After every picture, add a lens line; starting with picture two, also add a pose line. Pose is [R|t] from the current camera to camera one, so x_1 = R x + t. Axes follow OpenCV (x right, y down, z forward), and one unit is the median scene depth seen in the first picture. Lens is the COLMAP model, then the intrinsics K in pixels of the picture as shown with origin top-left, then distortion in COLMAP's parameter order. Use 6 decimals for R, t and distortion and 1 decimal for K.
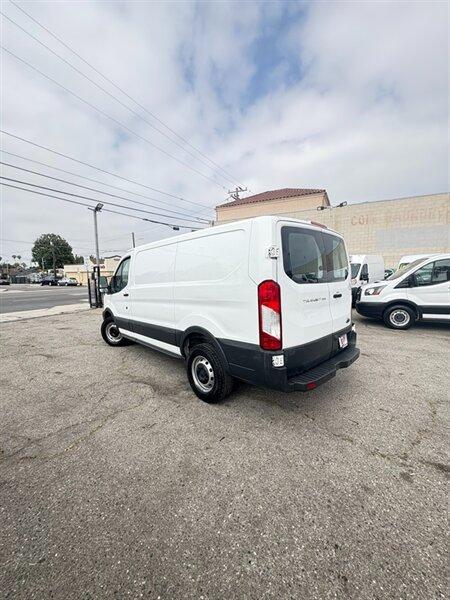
lens RADIAL K [[238.9, 0, 225.0], [0, 238.9, 300.0], [0, 0, 1]] dist [-0.000003, 0.000313]
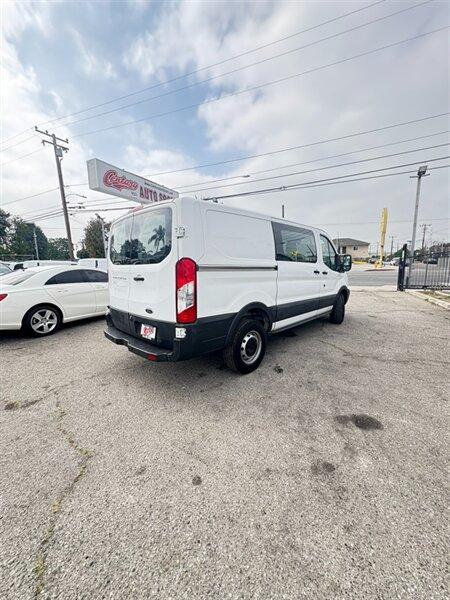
lens RADIAL K [[238.9, 0, 225.0], [0, 238.9, 300.0], [0, 0, 1]] dist [-0.000003, 0.000313]
pose [[0.046162, 0.166169, -0.985016, 0.636457], [-0.079829, 0.983527, 0.162177, -0.051972], [0.995739, 0.071146, 0.058667, 0.570926]]
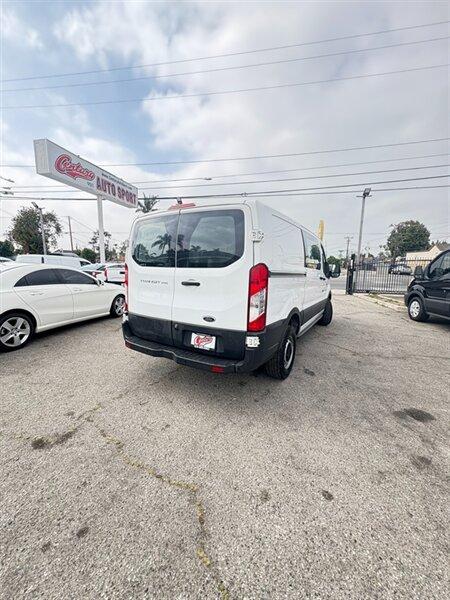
lens RADIAL K [[238.9, 0, 225.0], [0, 238.9, 300.0], [0, 0, 1]] dist [-0.000003, 0.000313]
pose [[0.269712, 0.158073, -0.949878, 0.591312], [-0.112510, 0.984851, 0.131946, -0.039006], [0.956346, 0.071283, 0.283411, 0.387643]]
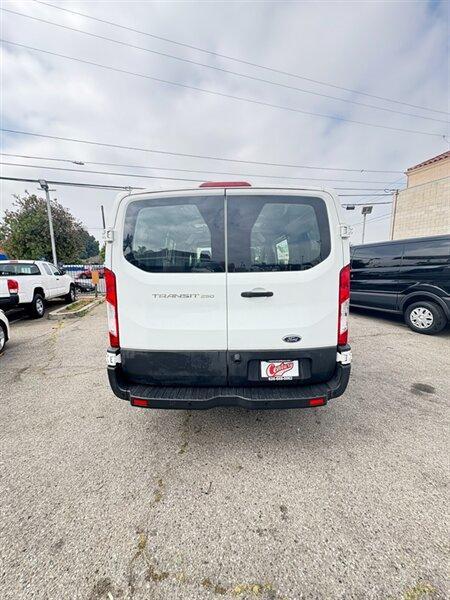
lens RADIAL K [[238.9, 0, 225.0], [0, 238.9, 300.0], [0, 0, 1]] dist [-0.000003, 0.000313]
pose [[0.715521, 0.102358, -0.691051, 0.372112], [-0.066492, 0.994695, 0.078487, -0.020553], [0.695419, -0.010210, 0.718532, 0.218255]]
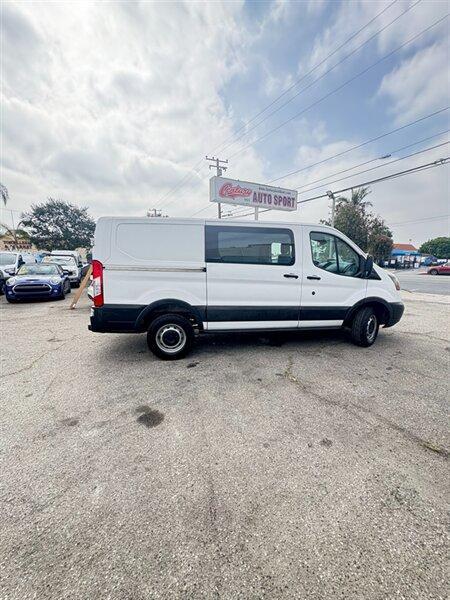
lens RADIAL K [[239.7, 0, 226.7], [0, 239.7, 297.2], [0, 0, 1]] dist [-0.001911, -0.000201]
pose [[-0.551922, 0.132287, -0.823336, 0.549973], [-0.072418, 0.976003, 0.205362, -0.098881], [0.830745, 0.172968, -0.529098, 1.043231]]
